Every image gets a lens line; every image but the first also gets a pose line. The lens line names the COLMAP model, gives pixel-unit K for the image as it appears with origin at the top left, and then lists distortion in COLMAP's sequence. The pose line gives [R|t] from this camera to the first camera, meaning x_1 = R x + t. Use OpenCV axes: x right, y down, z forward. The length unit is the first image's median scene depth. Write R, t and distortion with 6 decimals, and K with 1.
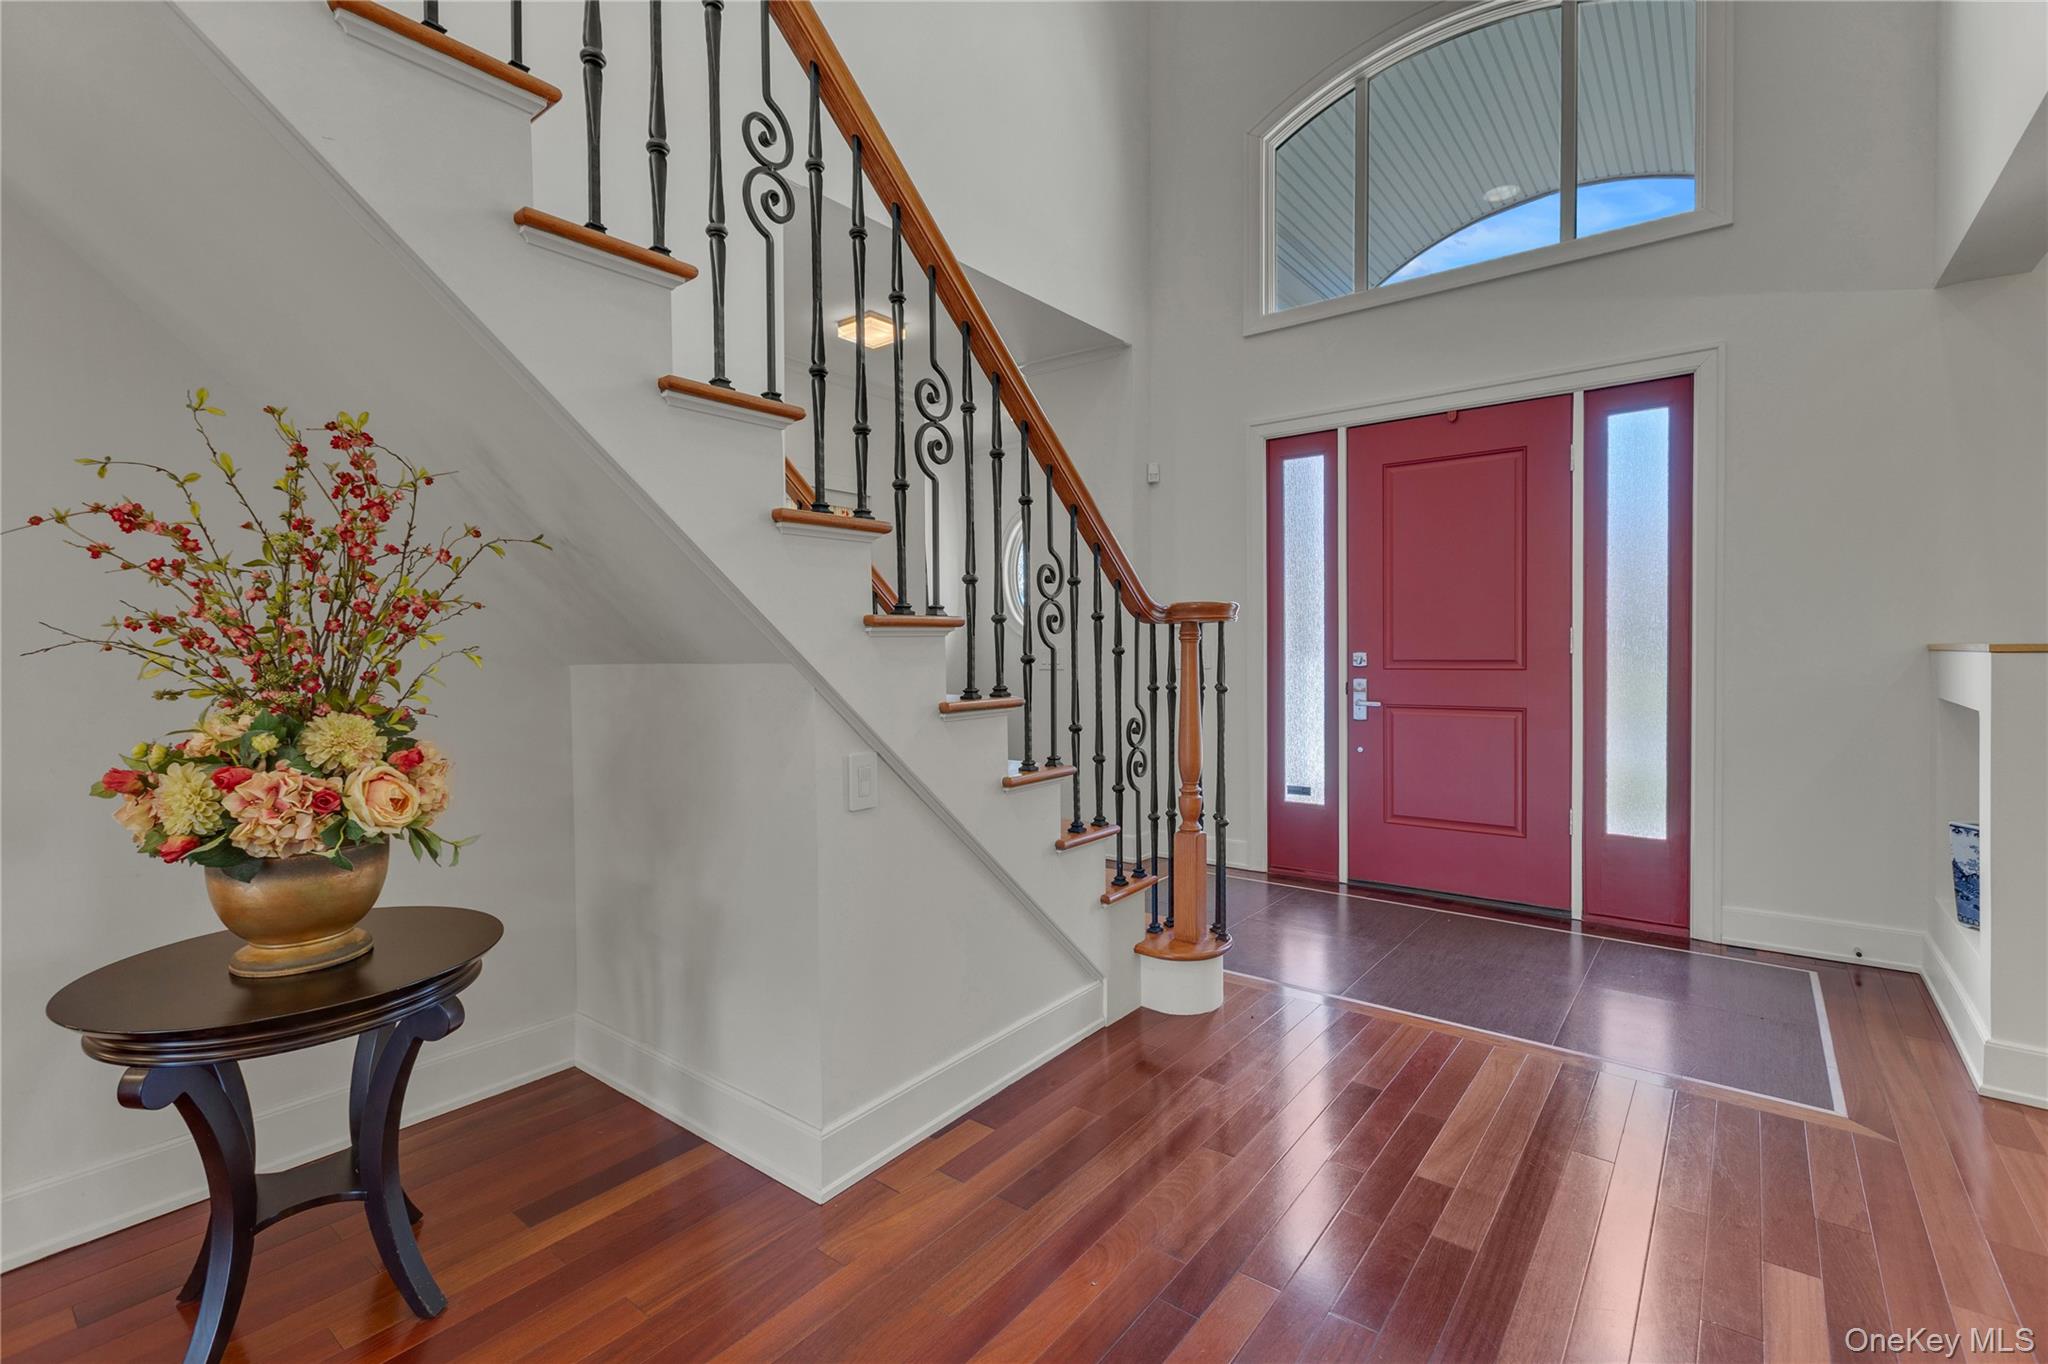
lens RADIAL K [[921.3, 0, 1009.7], [0, 921.3, 661.6], [0, 0, 1]] dist [0.000519, -0.000105]
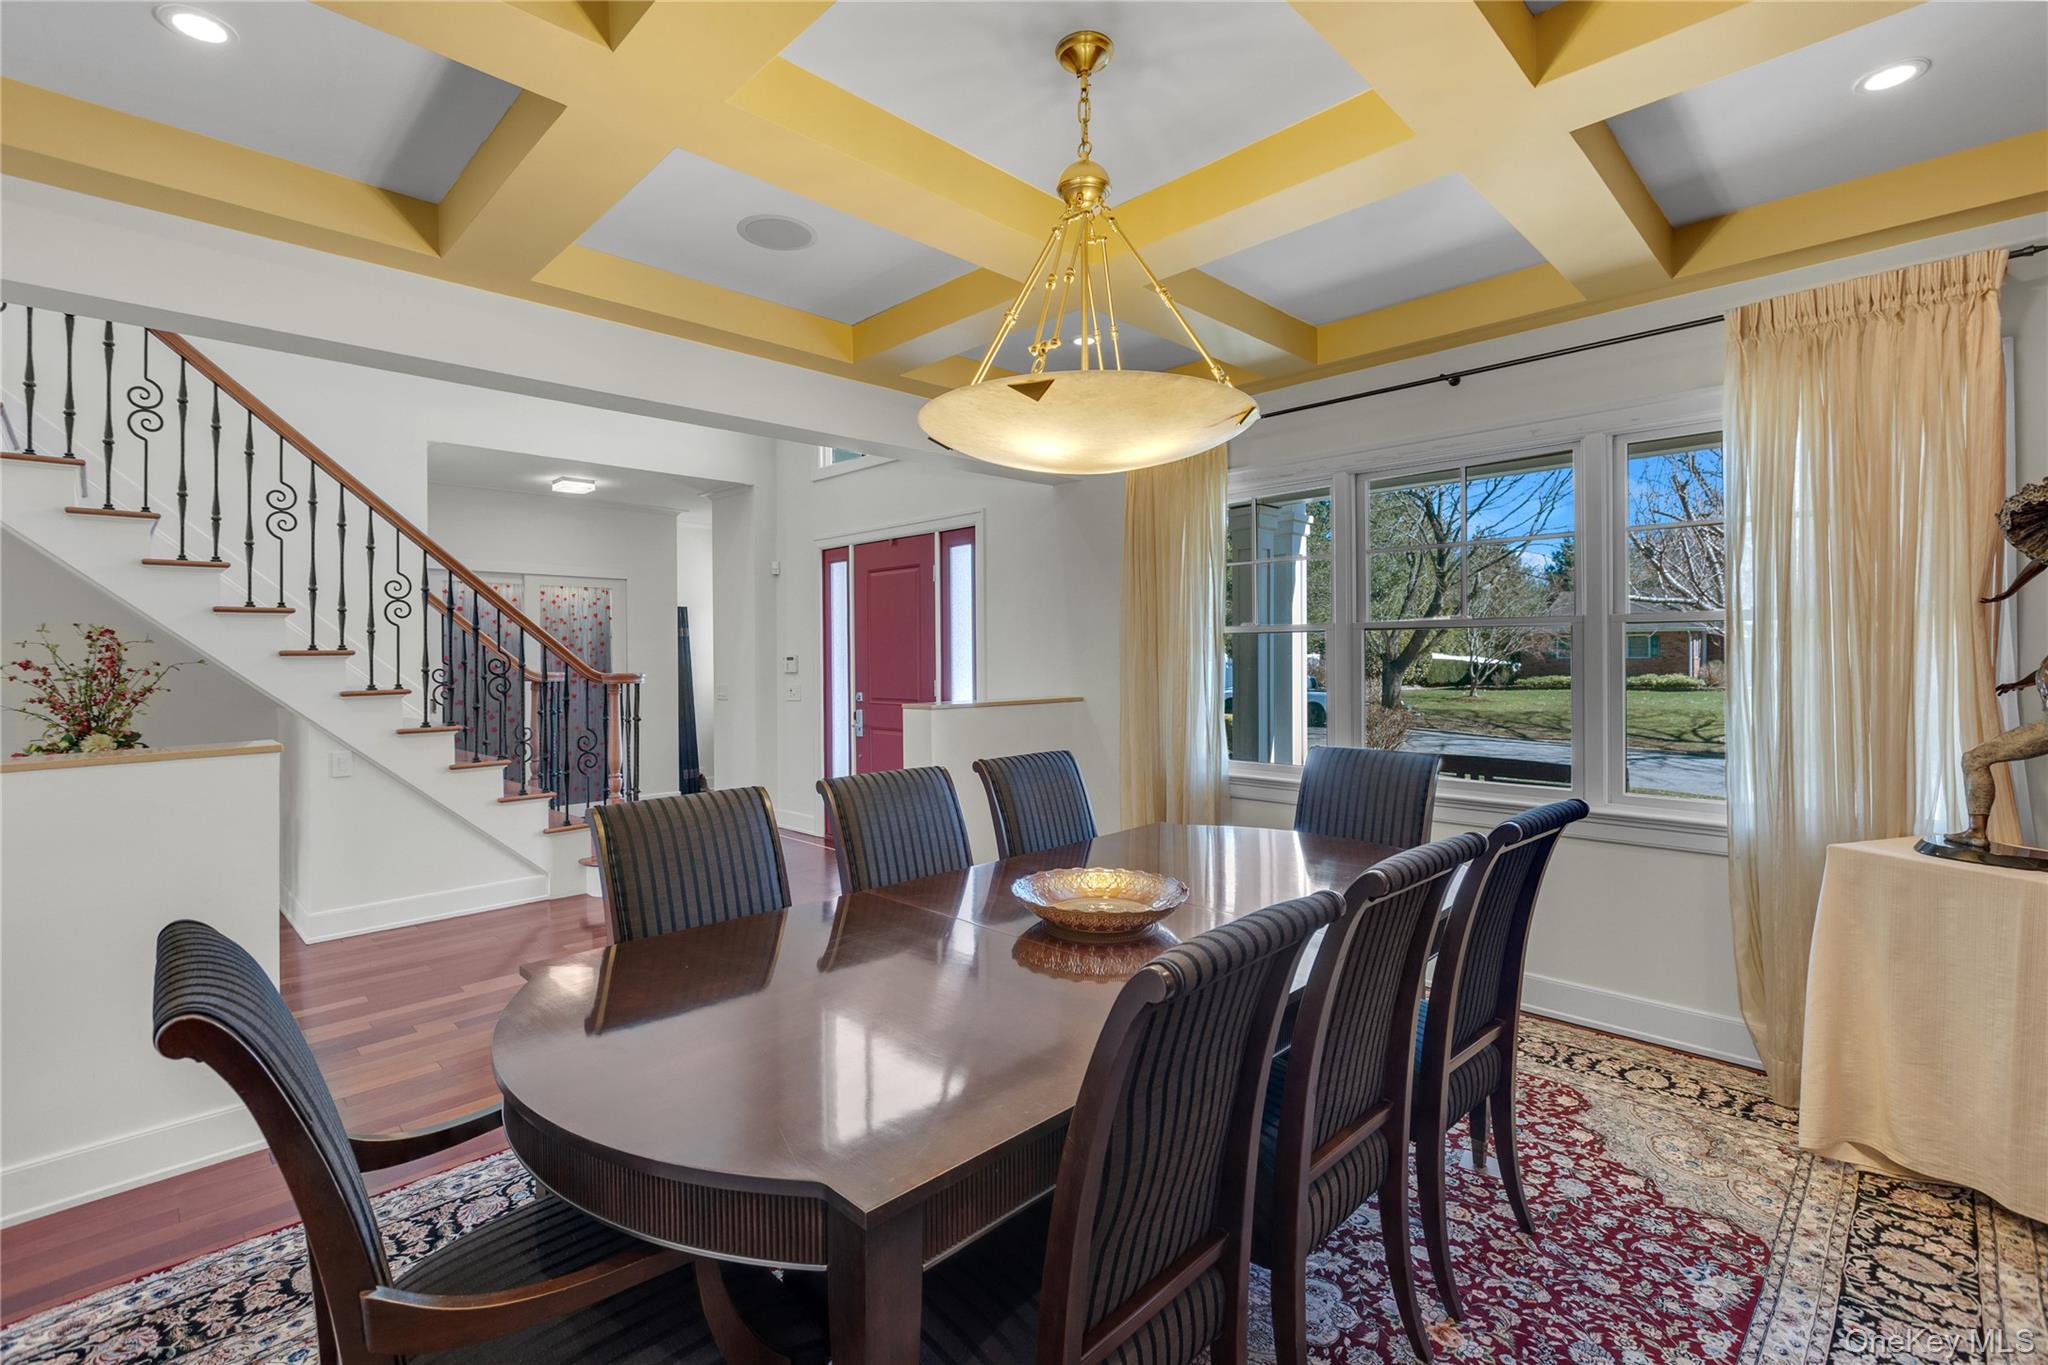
lens RADIAL K [[932.5, 0, 1014.6], [0, 932.5, 646.5], [0, 0, 1]] dist [0.000349, -0.000076]
pose [[0.992866, -0.003131, -0.119191, 0.955334], [0.000220, 0.999702, -0.024427, -0.056028], [0.119232, 0.024227, 0.992571, -0.592069]]
